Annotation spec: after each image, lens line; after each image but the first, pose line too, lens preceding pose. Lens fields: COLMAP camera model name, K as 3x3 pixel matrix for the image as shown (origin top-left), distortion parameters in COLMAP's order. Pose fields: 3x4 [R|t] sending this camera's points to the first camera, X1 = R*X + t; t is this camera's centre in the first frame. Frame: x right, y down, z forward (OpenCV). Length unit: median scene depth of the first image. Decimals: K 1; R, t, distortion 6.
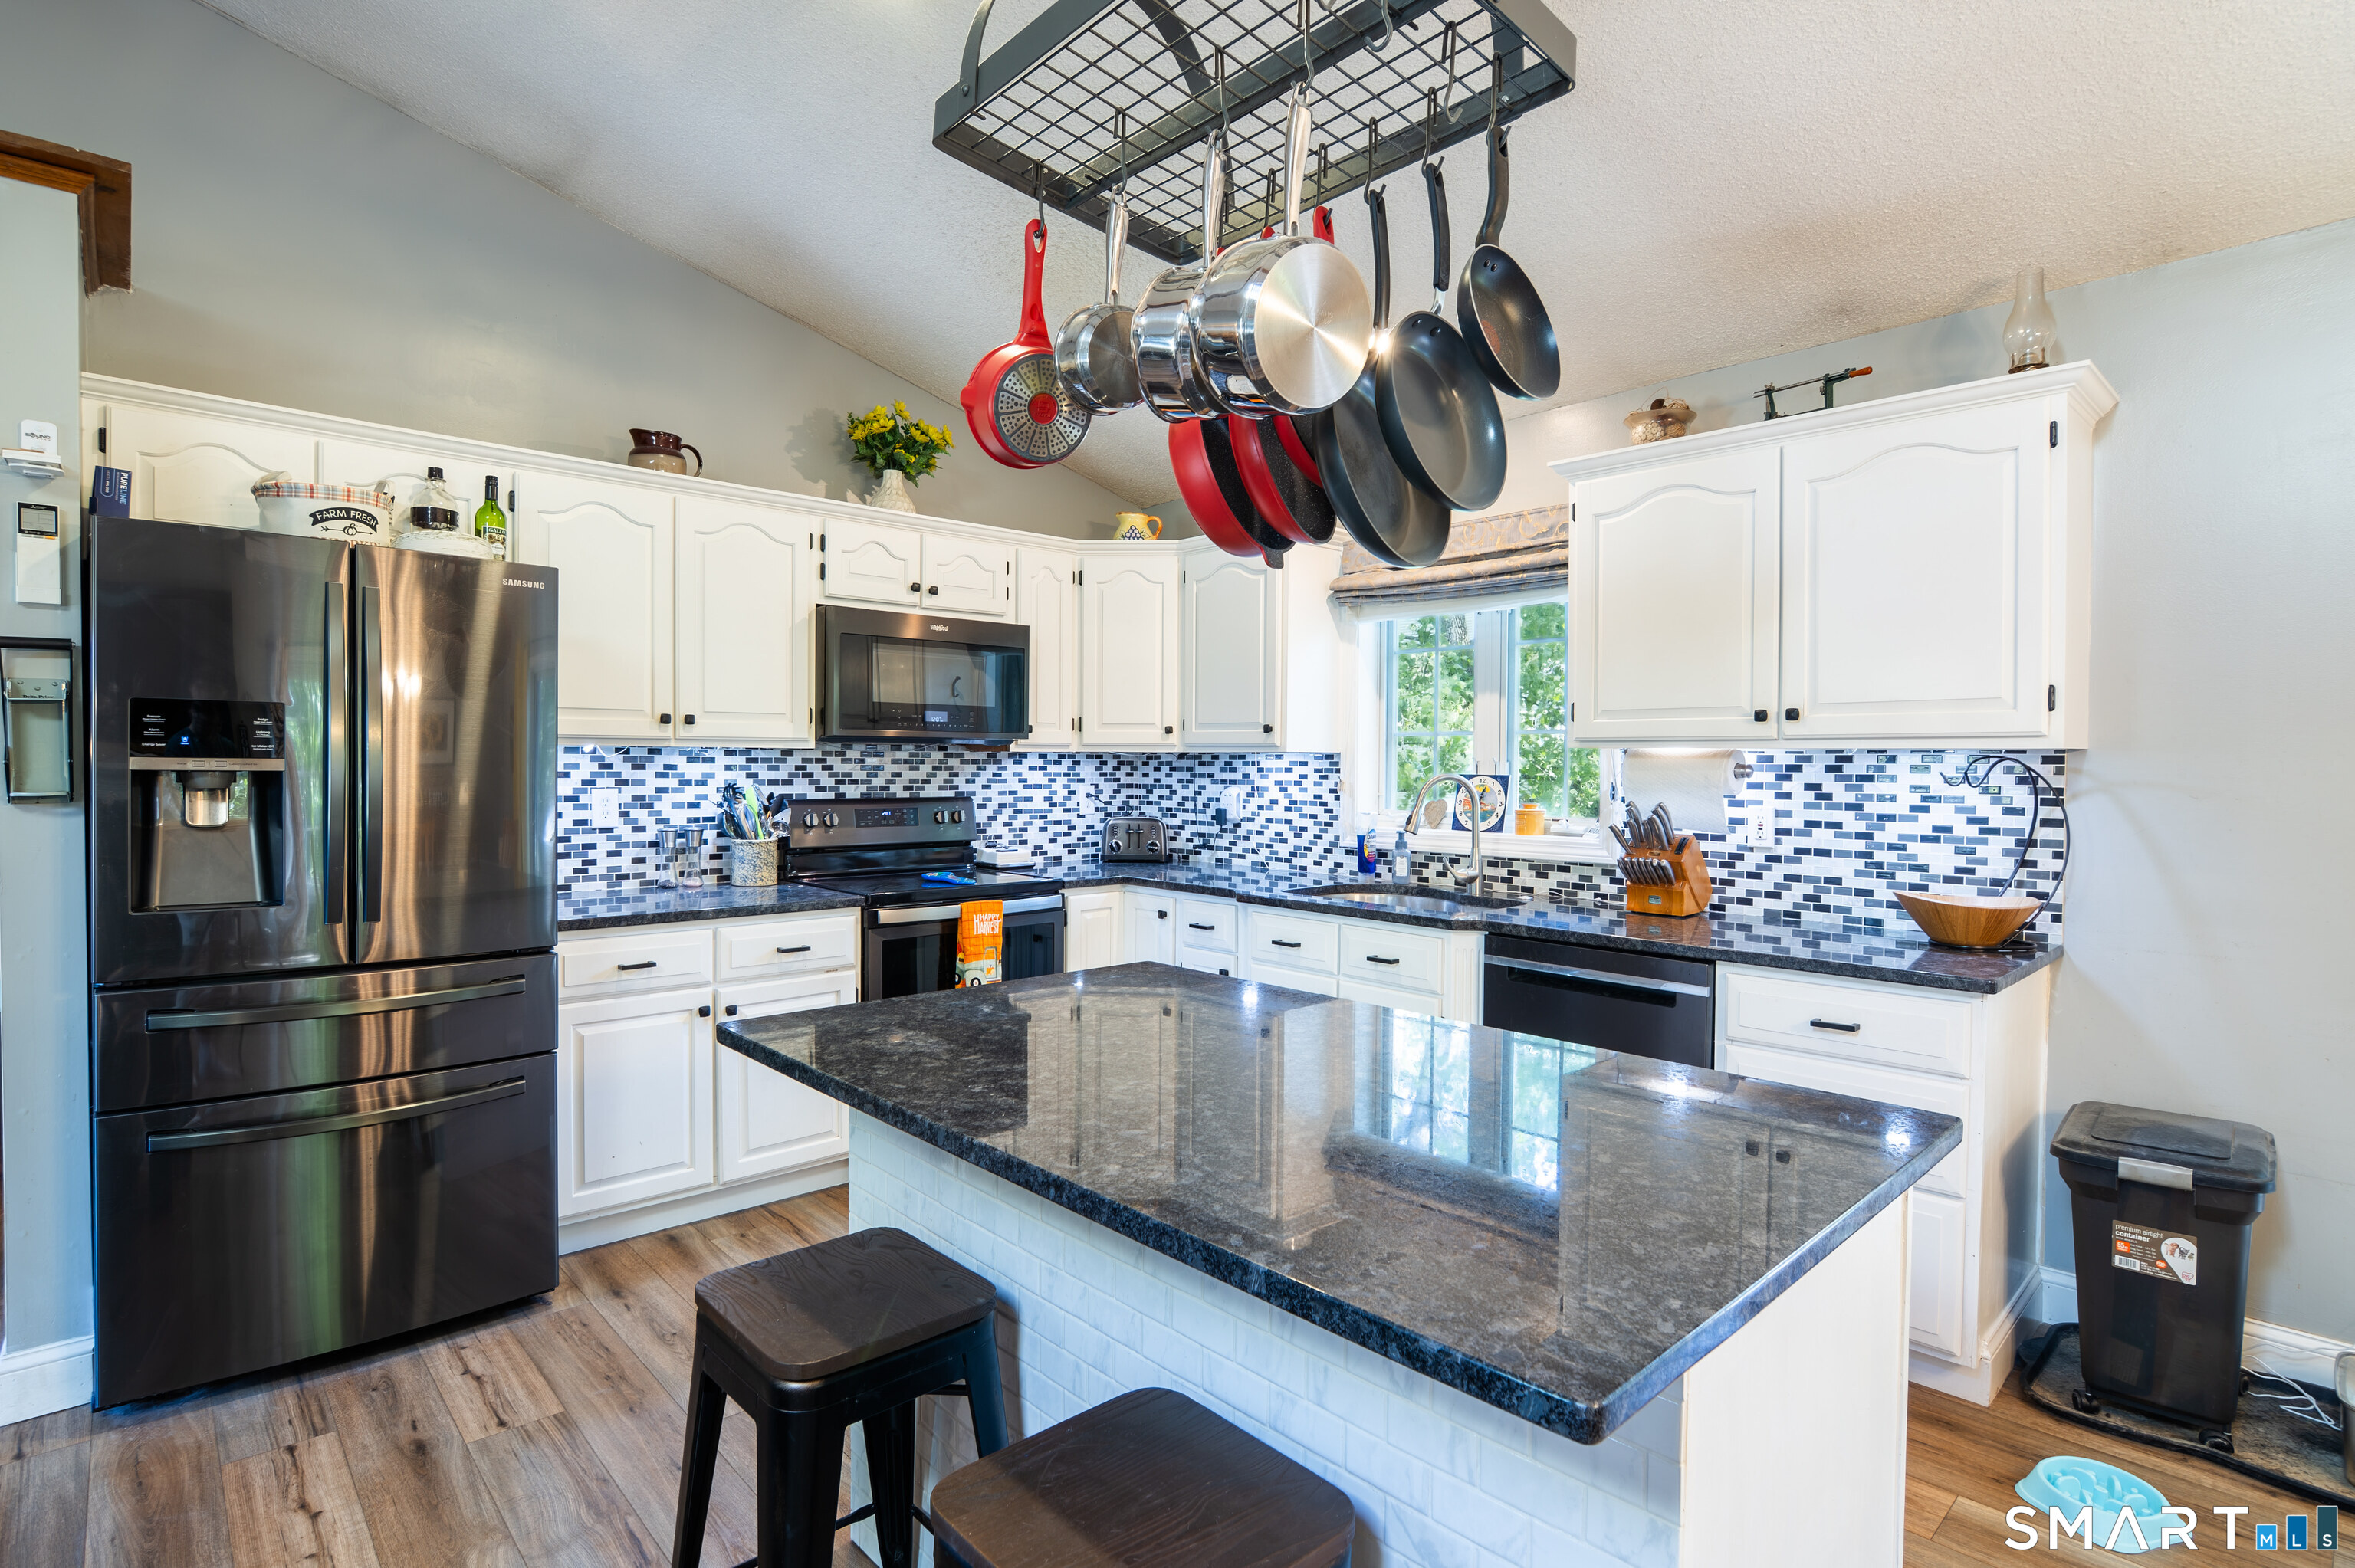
lens RADIAL K [[1152.8, 0, 1162.6], [0, 1152.8, 780.5], [0, 0, 1]] dist [-0.029735, 0.000047]
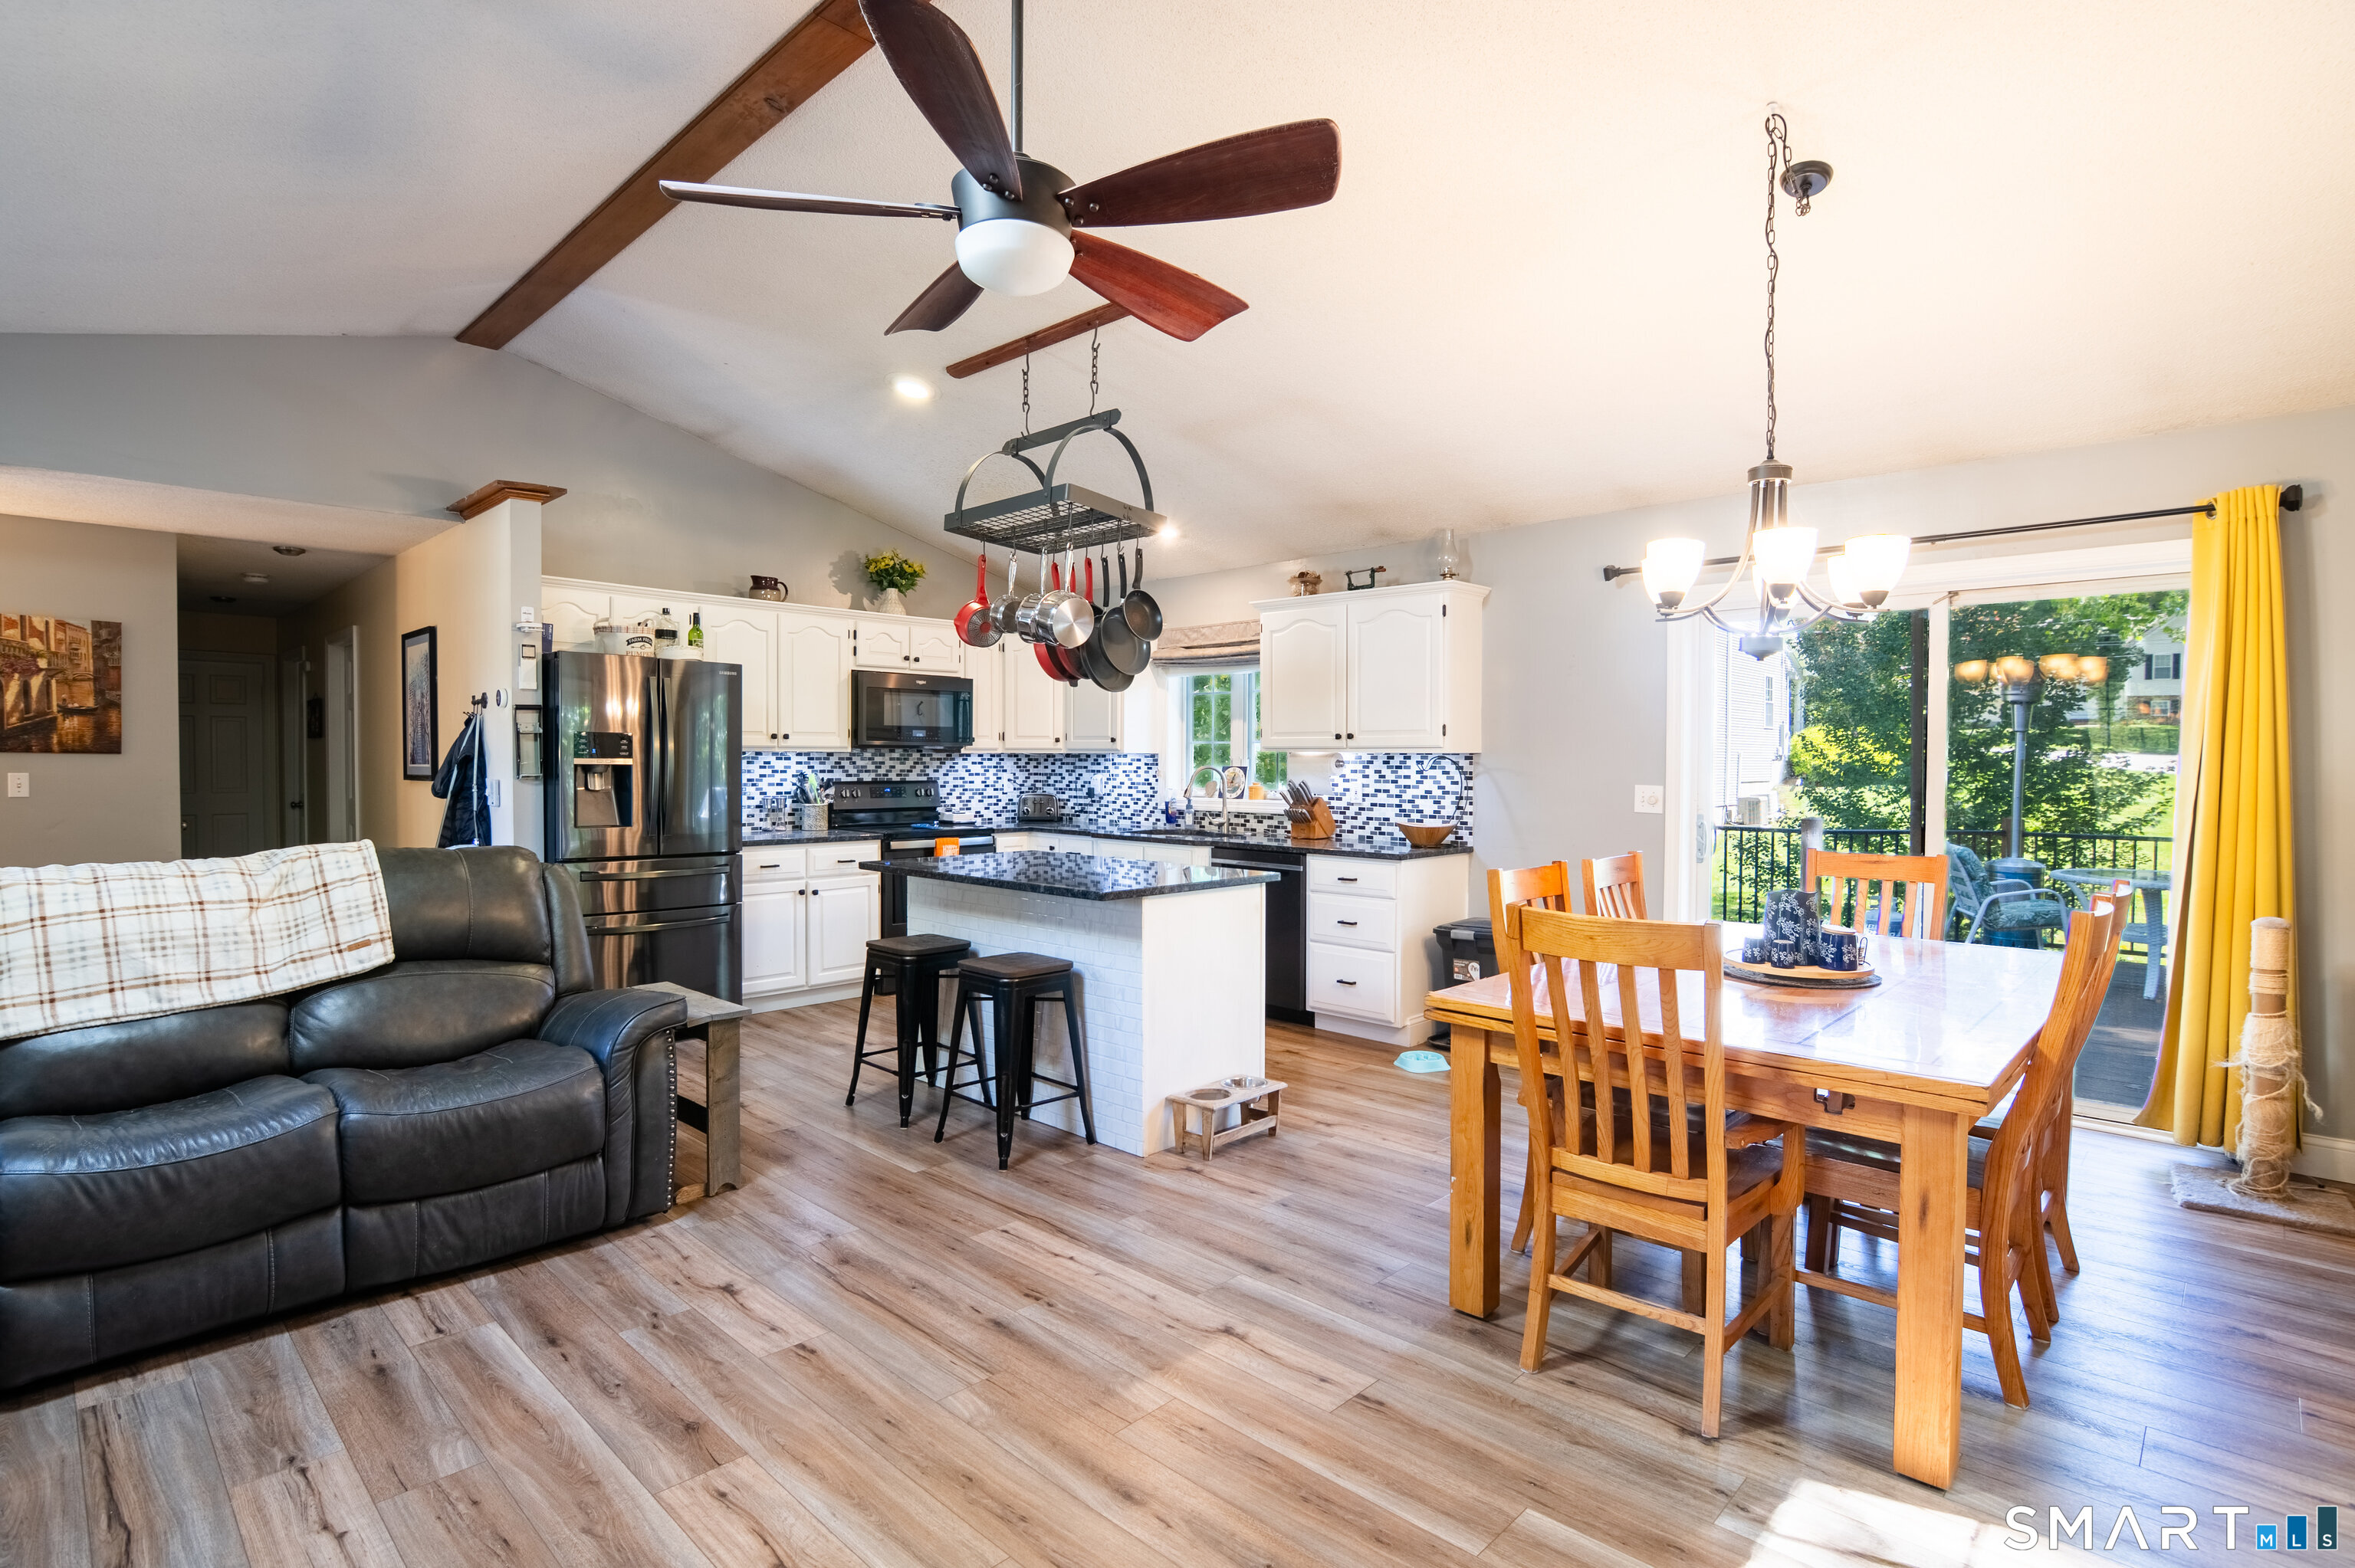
lens RADIAL K [[1149.2, 0, 1159.0], [0, 1149.2, 782.4], [0, 0, 1]] dist [-0.027885, 0.006751]
pose [[0.998353, -0.002499, 0.057316, 0.065764], [0.002176, 0.999981, 0.005691, 0.009706], [-0.057329, -0.005557, 0.998340, -0.766530]]
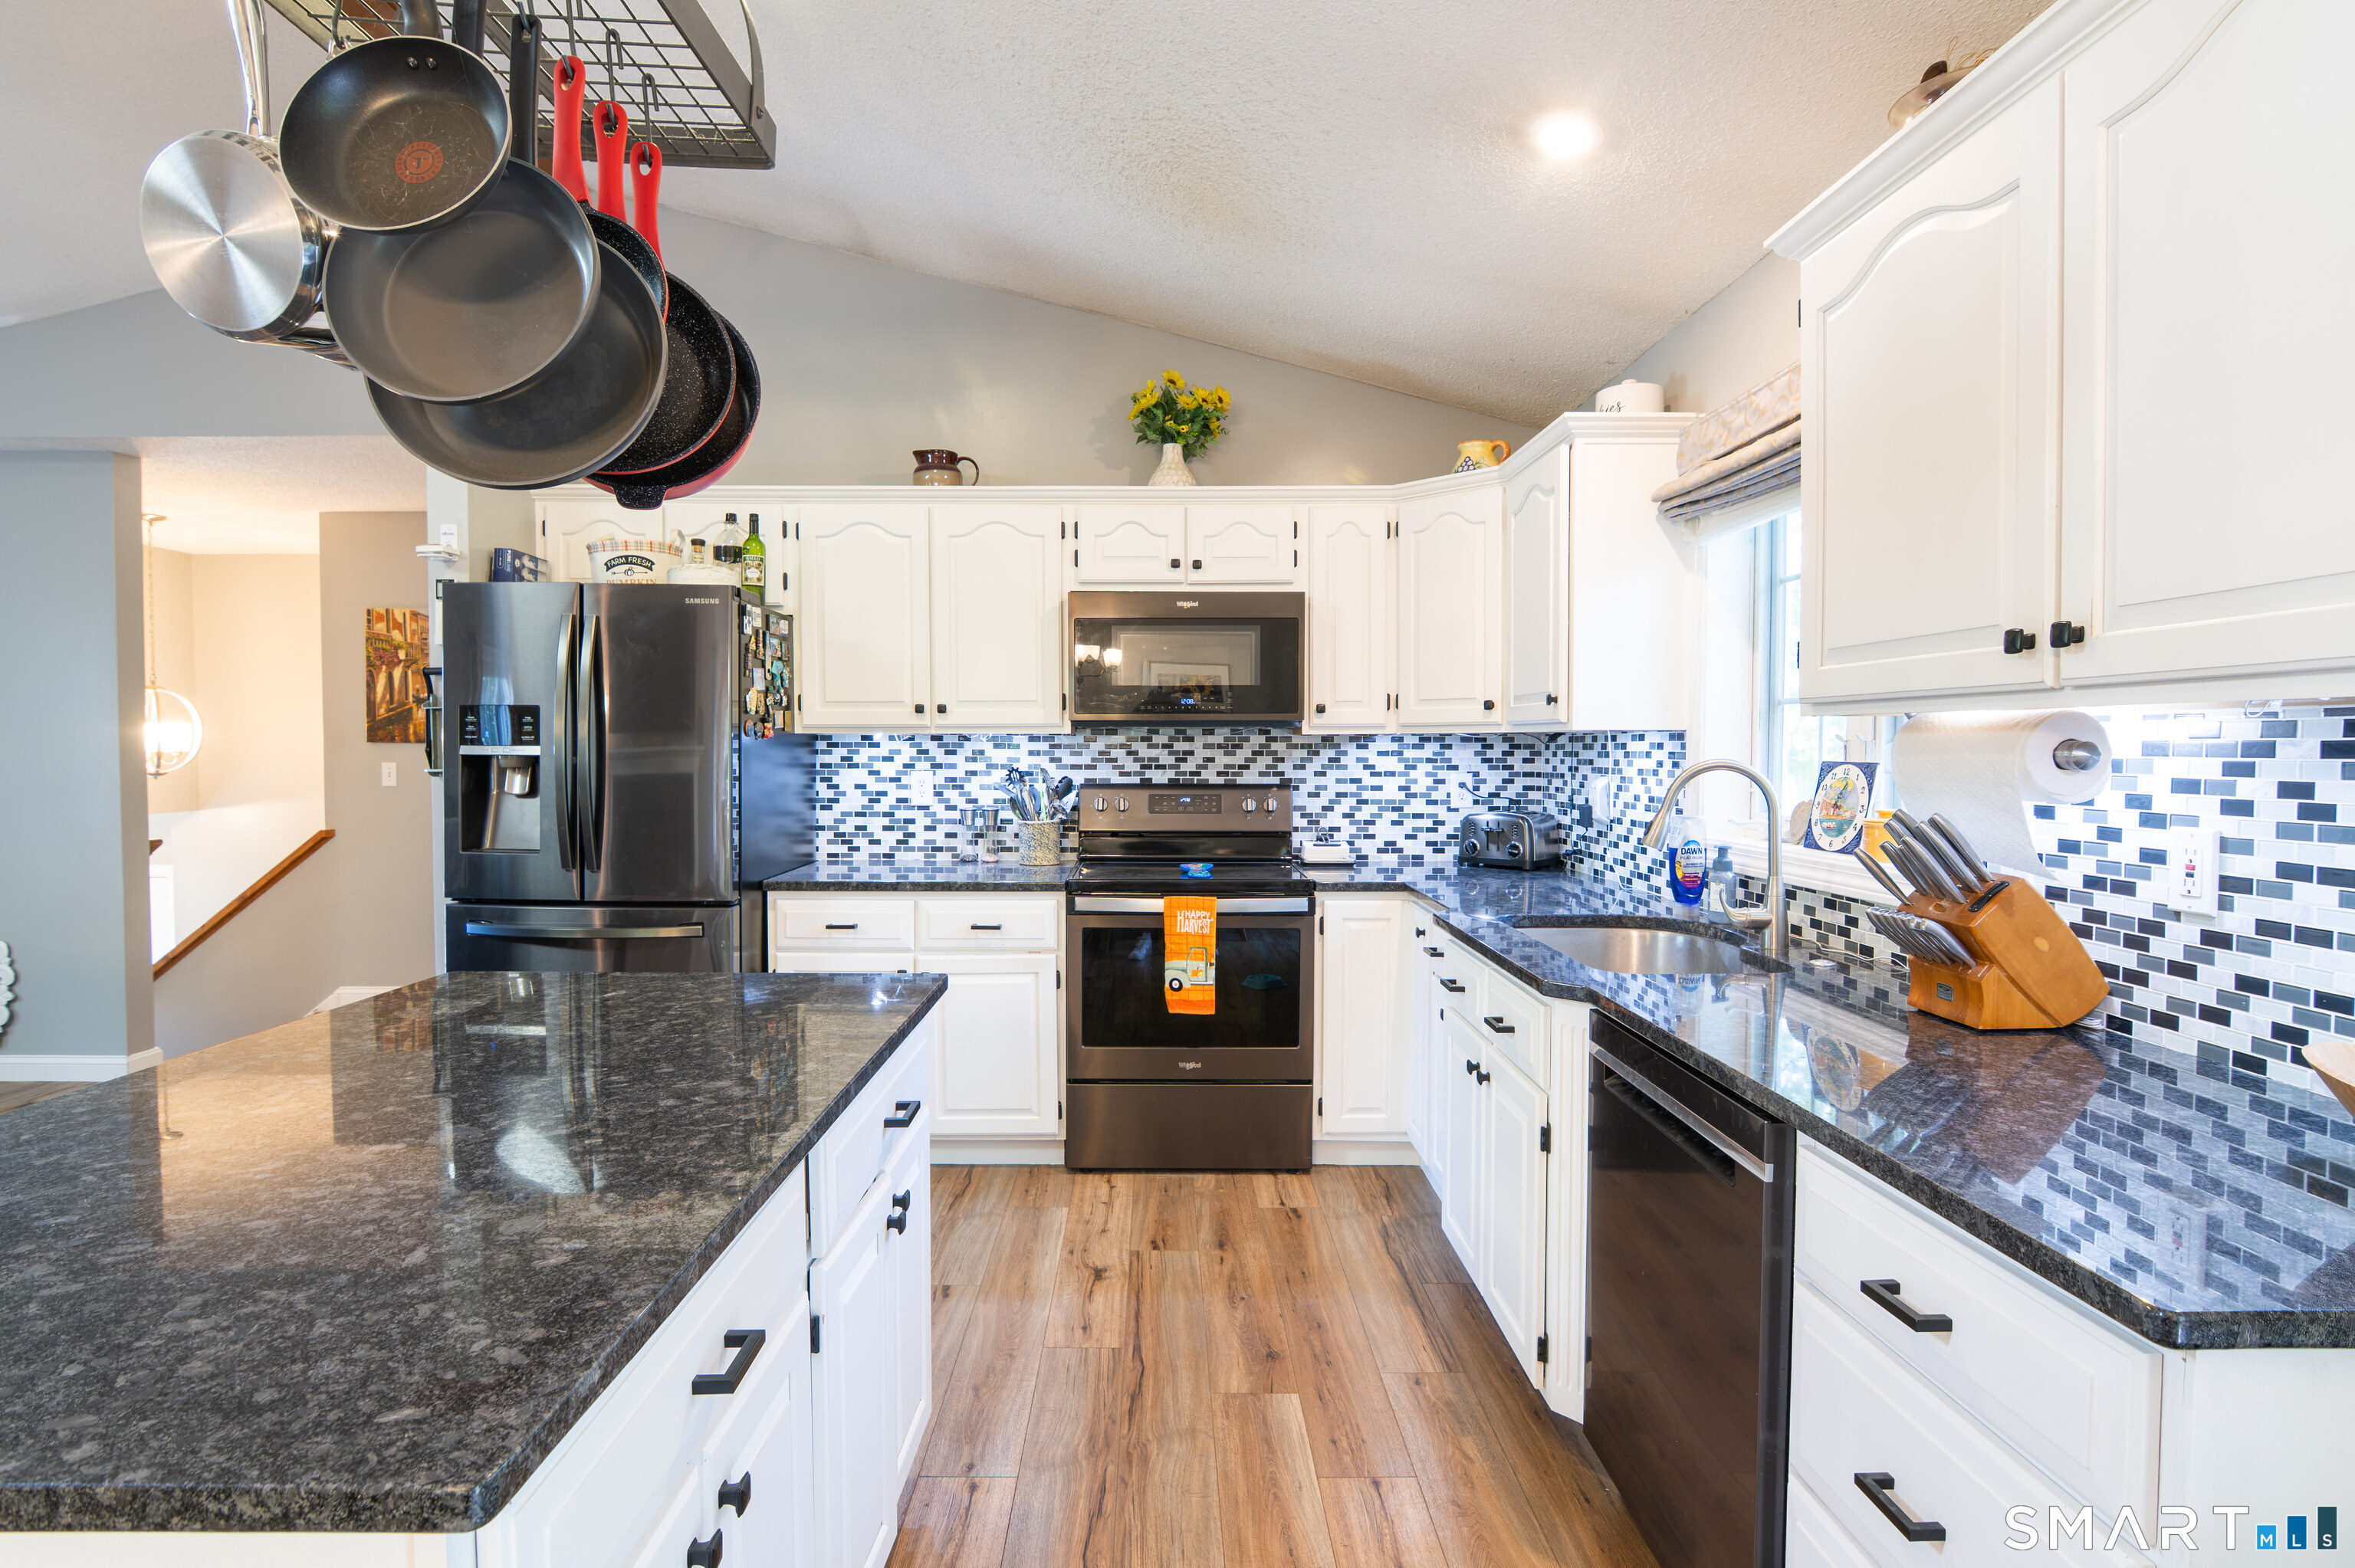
lens RADIAL K [[1149.2, 0, 1159.0], [0, 1149.2, 782.4], [0, 0, 1]] dist [-0.027885, 0.006751]
pose [[0.739912, 0.015338, -0.672529, 0.434060], [-0.006412, 0.999855, 0.015748, -0.001195], [0.672673, -0.007340, 0.739903, 0.296354]]
